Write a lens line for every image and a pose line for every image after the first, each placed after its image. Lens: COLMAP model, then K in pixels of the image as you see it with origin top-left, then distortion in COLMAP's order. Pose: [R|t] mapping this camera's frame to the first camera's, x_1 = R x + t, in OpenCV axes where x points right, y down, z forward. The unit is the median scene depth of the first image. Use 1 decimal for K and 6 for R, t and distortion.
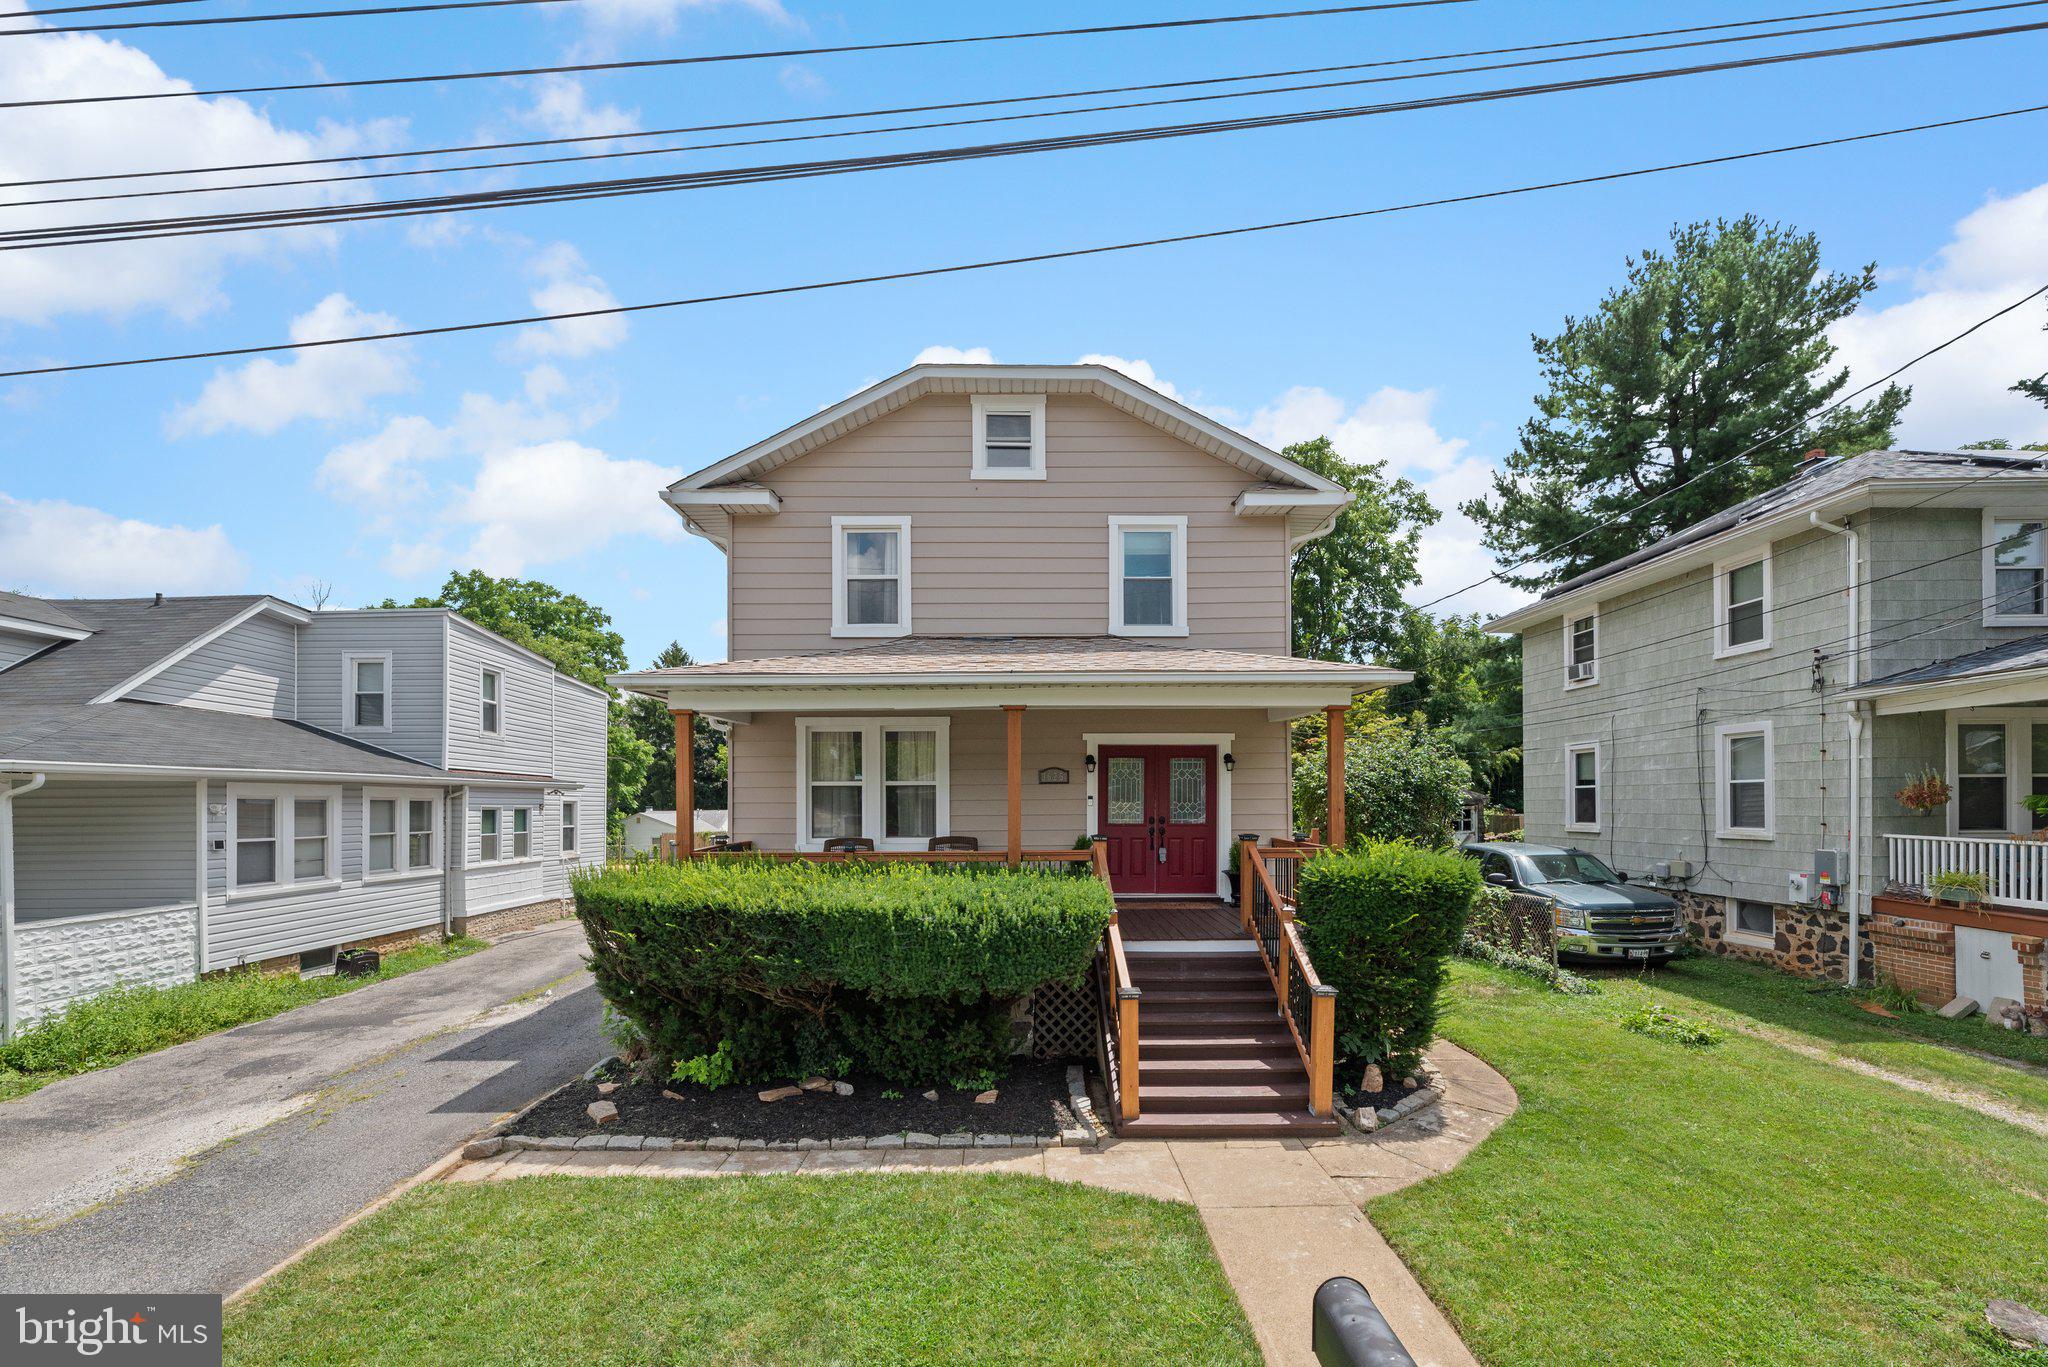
lens RADIAL K [[859.8, 0, 1024.2], [0, 859.8, 804.7], [0, 0, 1]] dist [-0.000726, 0.000048]
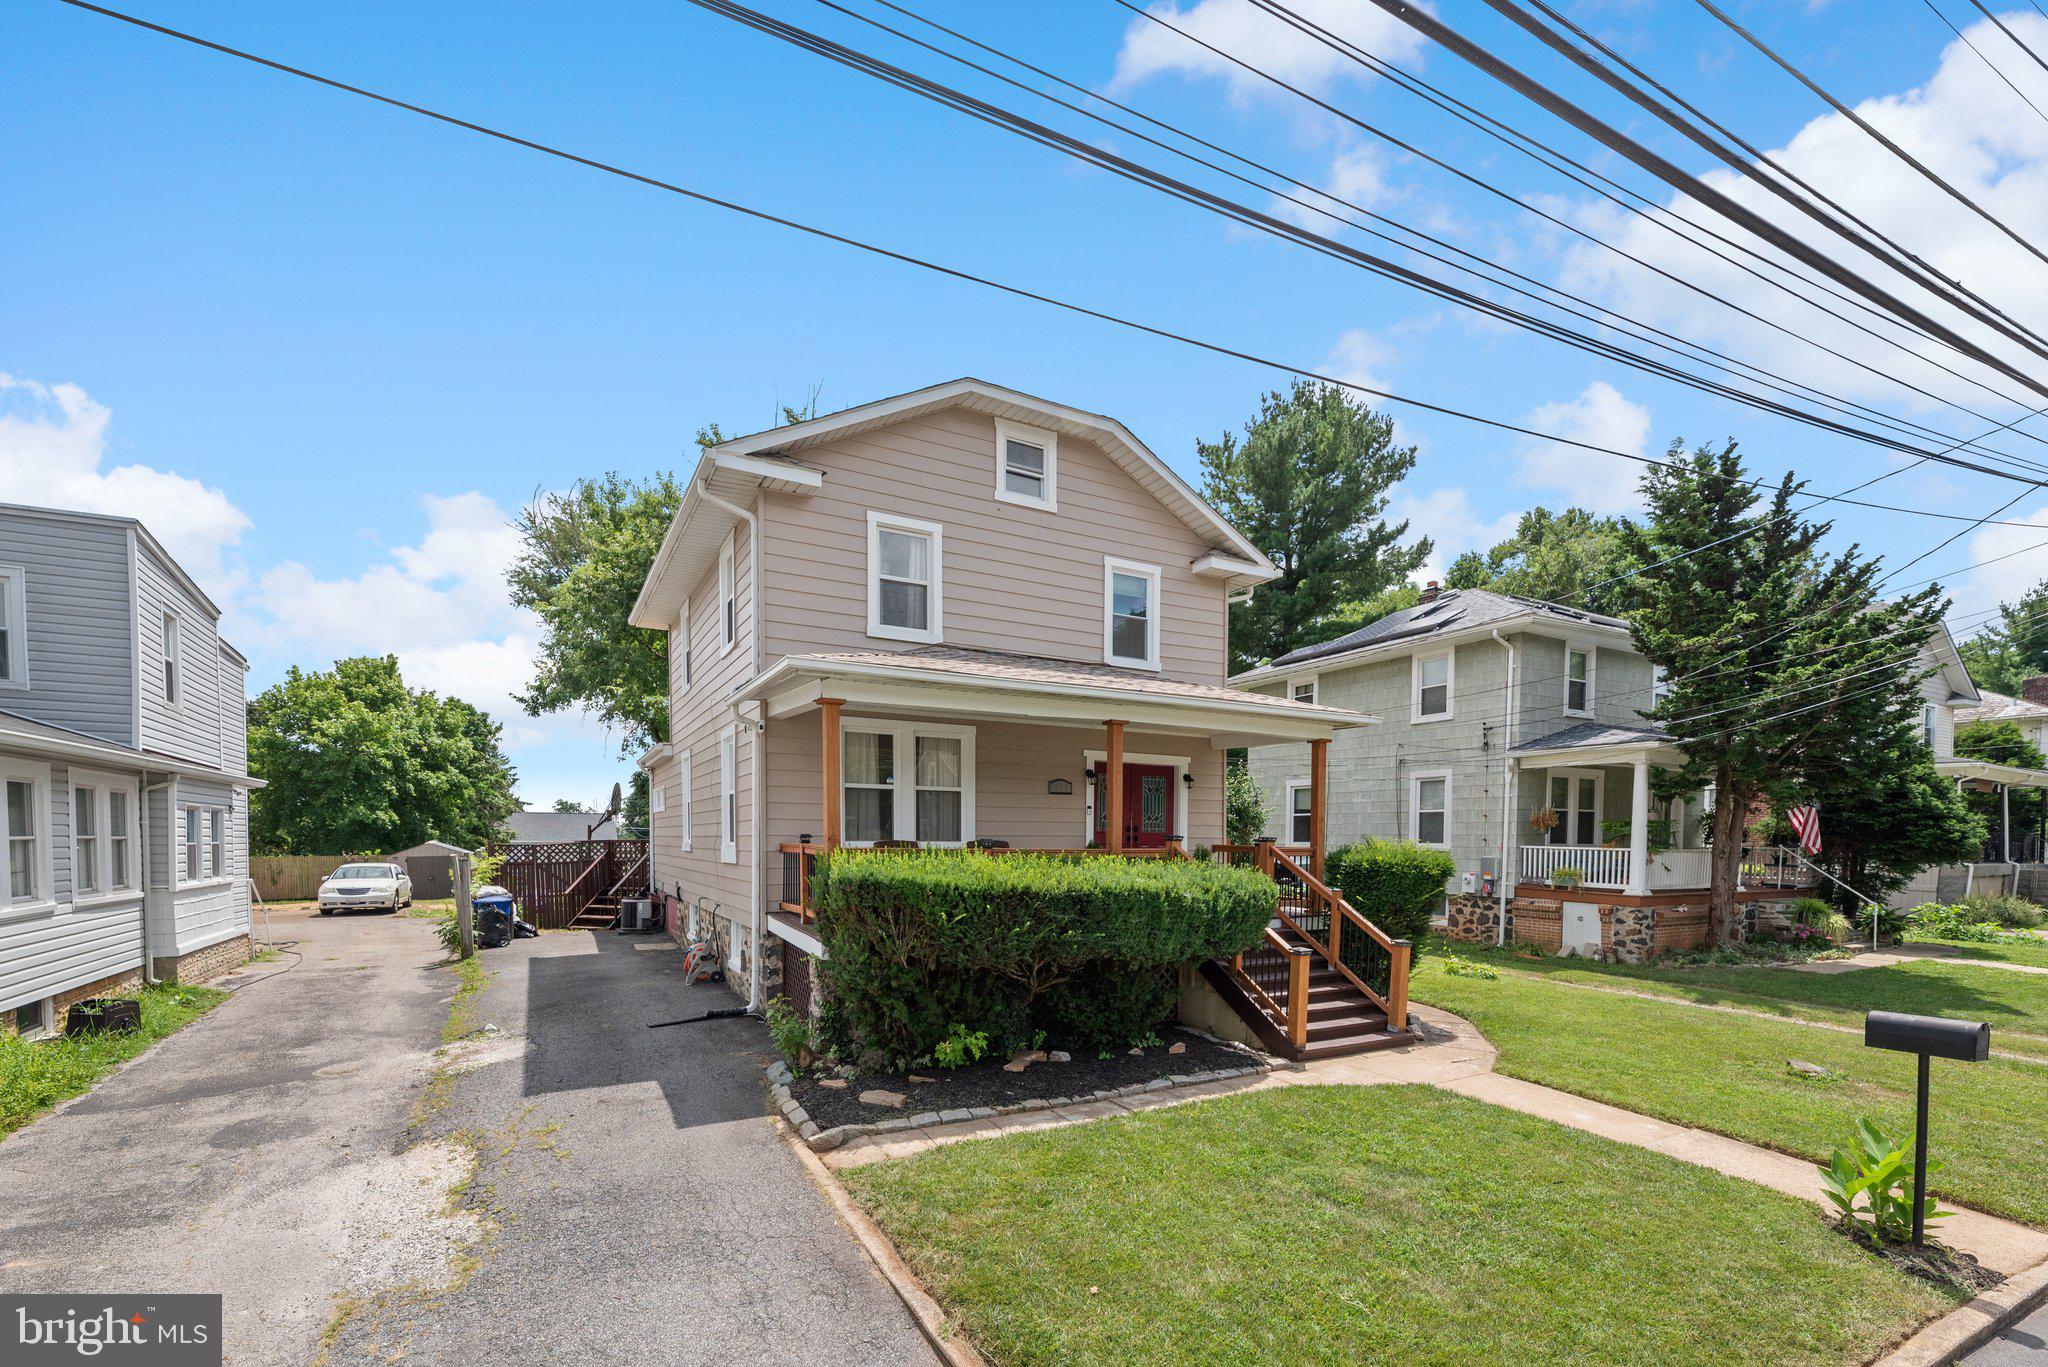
lens RADIAL K [[883.7, 0, 1023.8], [0, 883.7, 874.3], [0, 0, 1]] dist [-0.000562, -0.000250]
pose [[0.881998, -0.007281, 0.471197, -0.539143], [-0.012024, 0.999207, 0.037947, 0.036023], [-0.471100, -0.039135, 0.881211, 0.017739]]
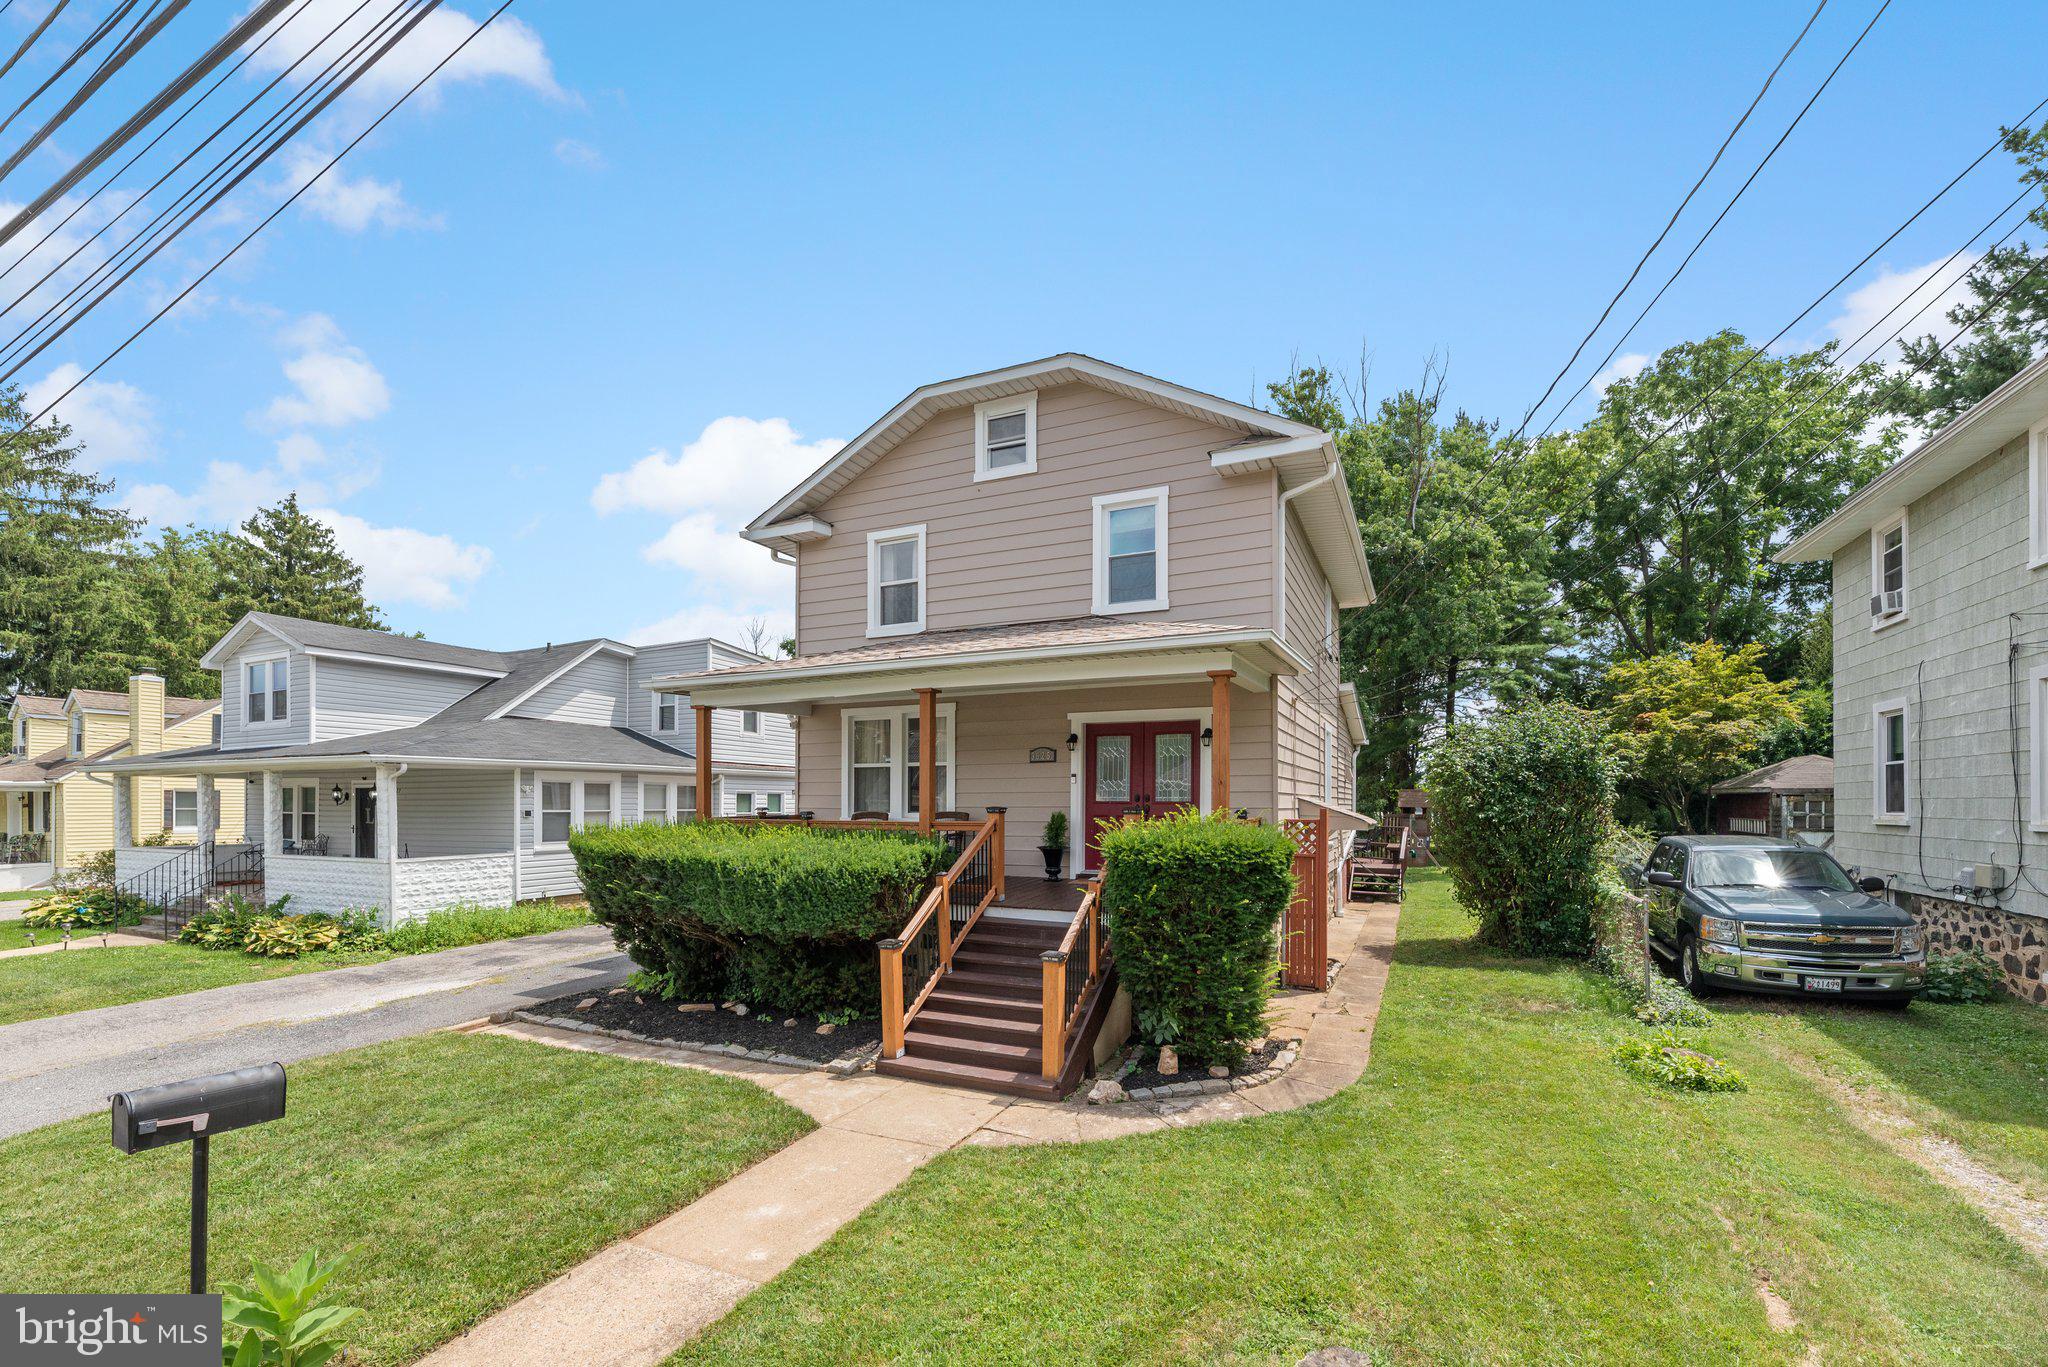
lens RADIAL K [[862.7, 0, 1027.4], [0, 862.7, 800.0], [0, 0, 1]] dist [0.000343, -0.000352]
pose [[0.902662, 0.003776, -0.430334, 0.466433], [-0.004283, 0.999991, -0.000210, 0.021456], [0.430329, 0.002033, 0.902670, 0.048167]]
